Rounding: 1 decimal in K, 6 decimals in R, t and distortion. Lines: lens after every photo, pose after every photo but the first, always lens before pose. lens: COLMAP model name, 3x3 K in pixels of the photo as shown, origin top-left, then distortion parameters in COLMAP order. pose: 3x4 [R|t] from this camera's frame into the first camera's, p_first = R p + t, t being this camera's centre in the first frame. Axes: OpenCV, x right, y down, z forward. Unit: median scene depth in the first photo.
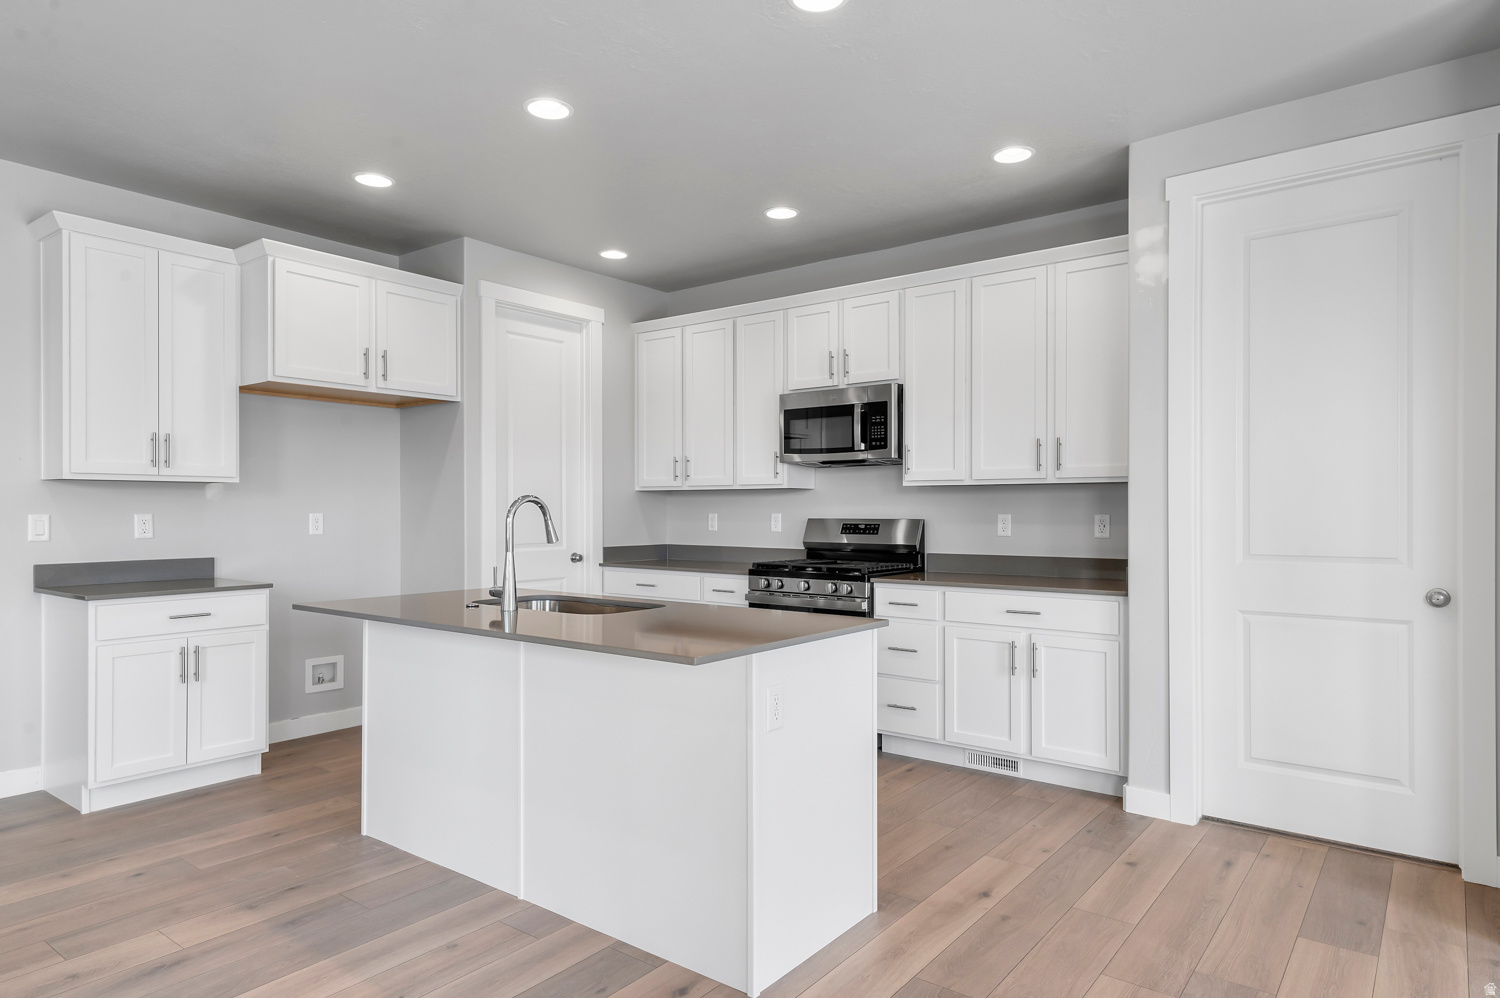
lens RADIAL K [[898.9, 0, 756.8], [0, 898.9, 505.7], [0, 0, 1]] dist [0.019953, 0.004175]
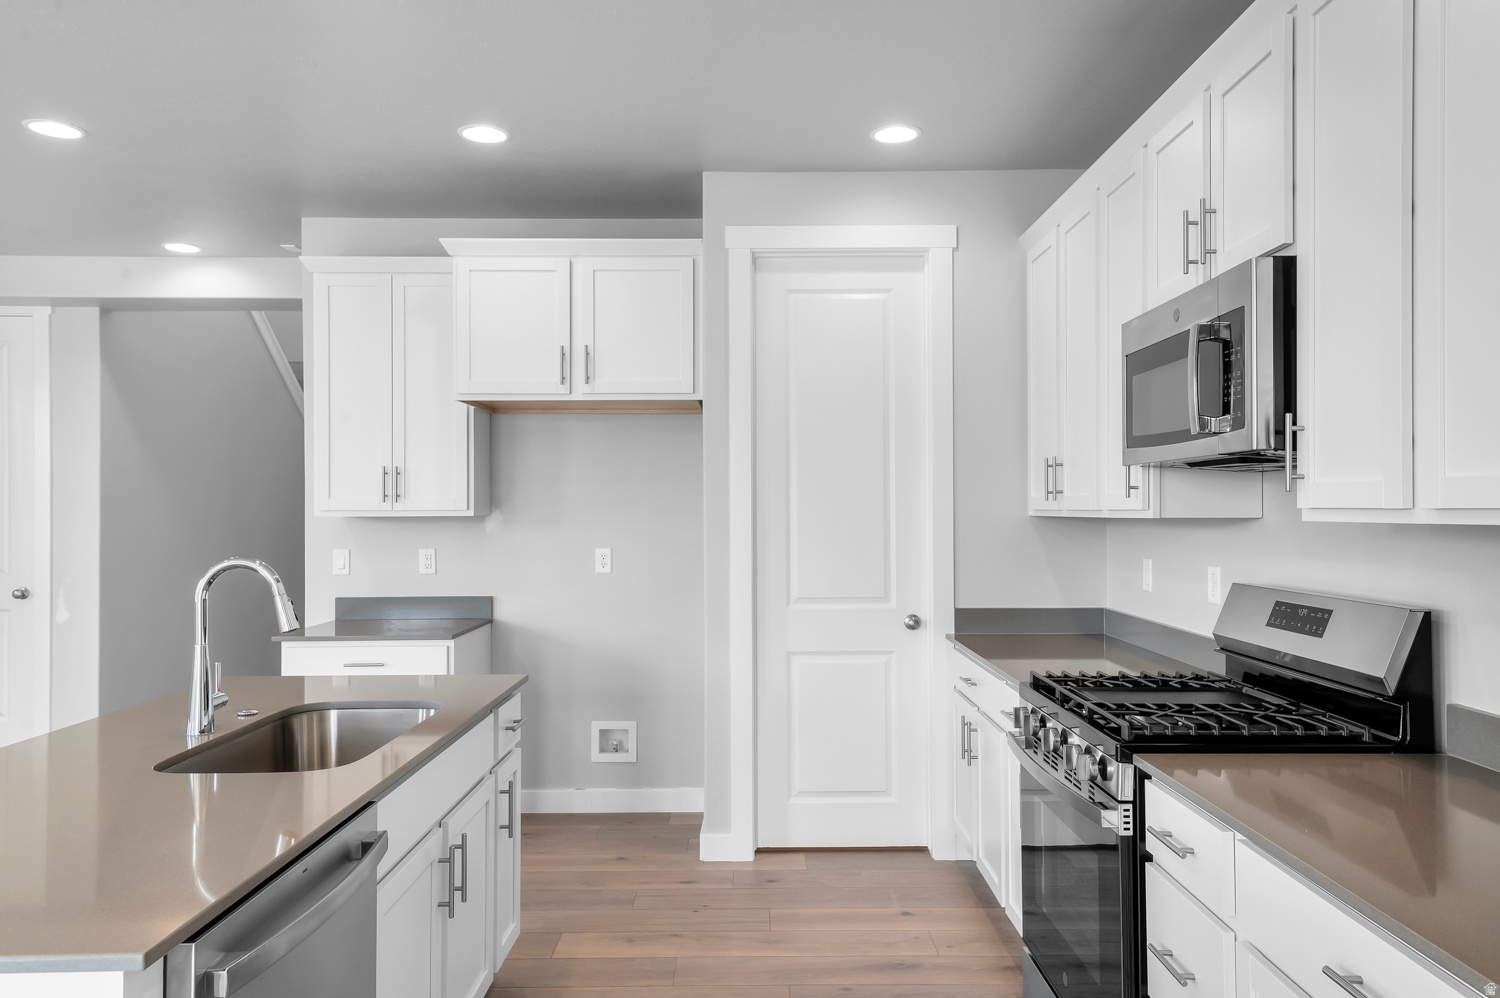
lens RADIAL K [[1025.7, 0, 751.8], [0, 1025.7, 499.7], [0, 0, 1]] dist [0.035872, 0.000415]
pose [[0.612073, -0.009959, -0.790738, 0.379156], [0.006470, 0.999950, -0.007585, -0.030563], [0.790774, -0.000474, 0.612108, 0.566218]]
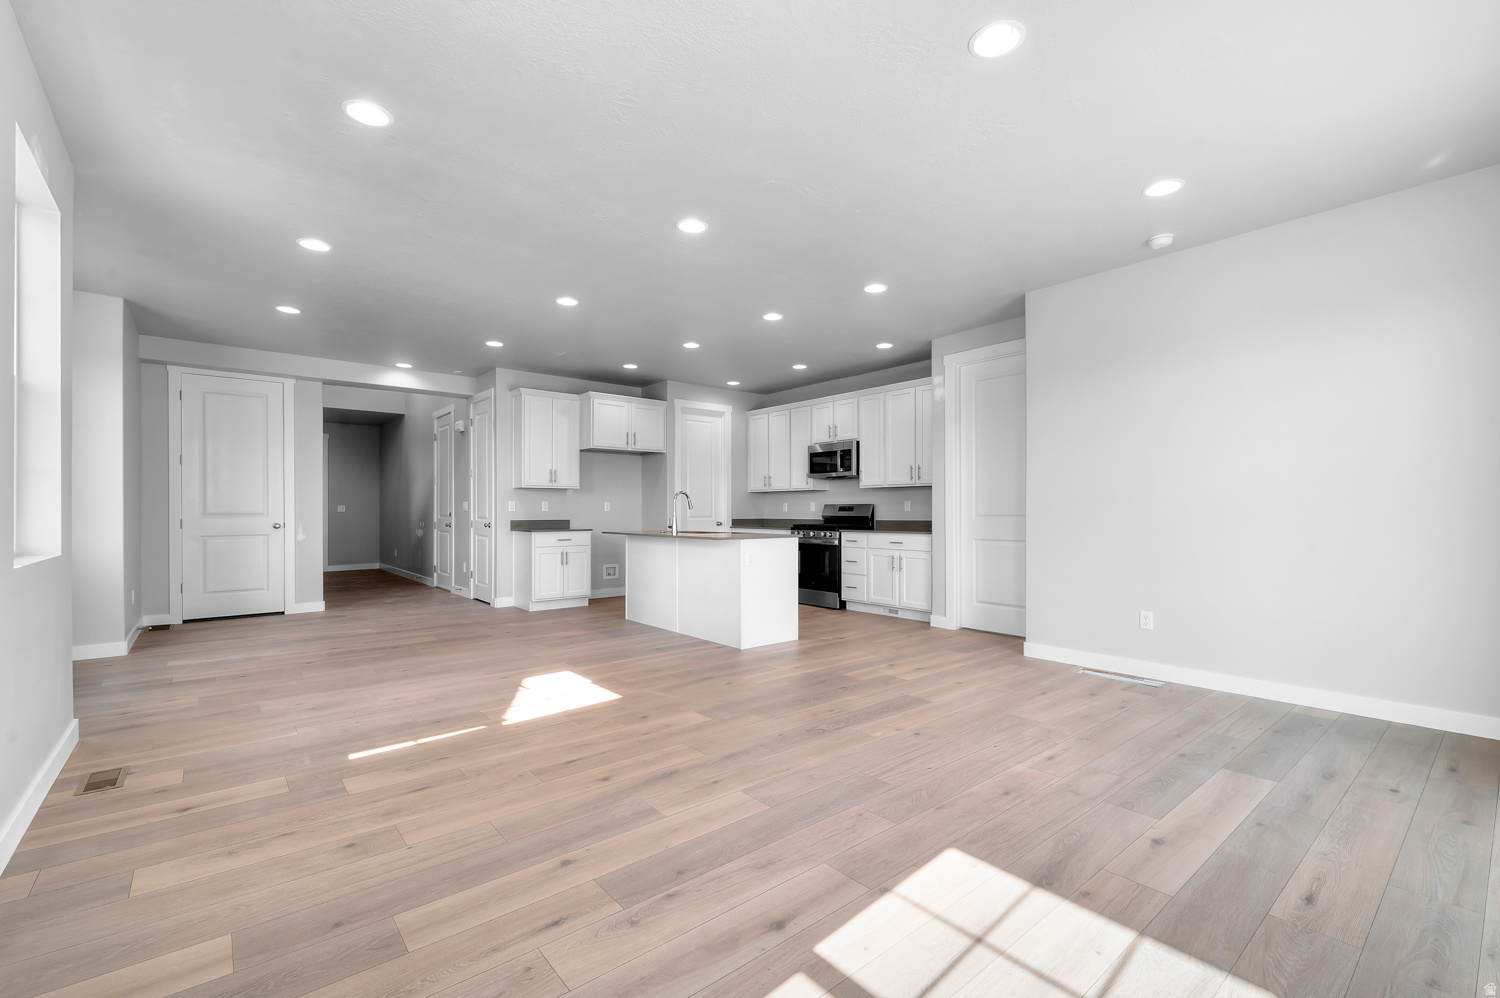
lens RADIAL K [[648.8, 0, 748.1], [0, 648.8, 506.2], [0, 0, 1]] dist [0.008116, 0.000215]
pose [[0.973932, -0.001937, -0.226830, 0.263420], [0.000697, 0.999984, -0.005547, 0.030685], [0.226838, 0.005244, 0.973918, -0.588653]]
